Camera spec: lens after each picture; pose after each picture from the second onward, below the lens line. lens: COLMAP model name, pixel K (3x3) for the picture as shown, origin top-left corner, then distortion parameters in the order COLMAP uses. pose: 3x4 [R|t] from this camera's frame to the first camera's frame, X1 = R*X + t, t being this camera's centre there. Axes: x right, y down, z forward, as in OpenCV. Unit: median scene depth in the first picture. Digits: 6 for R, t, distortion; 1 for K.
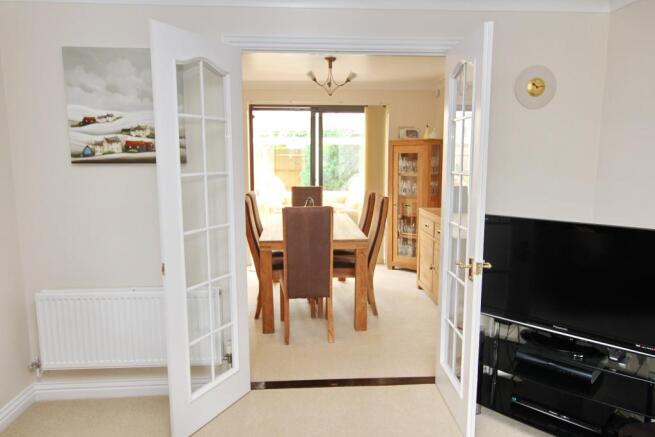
lens RADIAL K [[455.7, 0, 327.5], [0, 455.7, 218.5], [0, 0, 1]] dist [-0.000872, -0.000030]
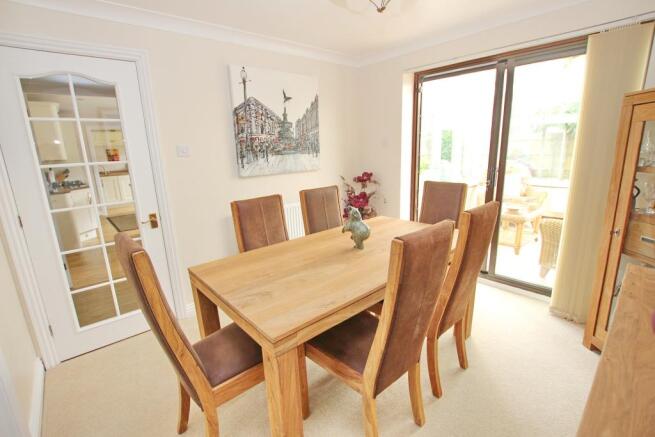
lens RADIAL K [[303.4, 0, 327.0], [0, 303.4, 219.7], [0, 0, 1]] dist [-0.031622, 0.004996]
pose [[0.608283, 0.164538, -0.776479, 0.258657], [-0.075200, 0.985824, 0.149988, -0.085916], [0.790150, -0.032844, 0.612033, 0.724483]]
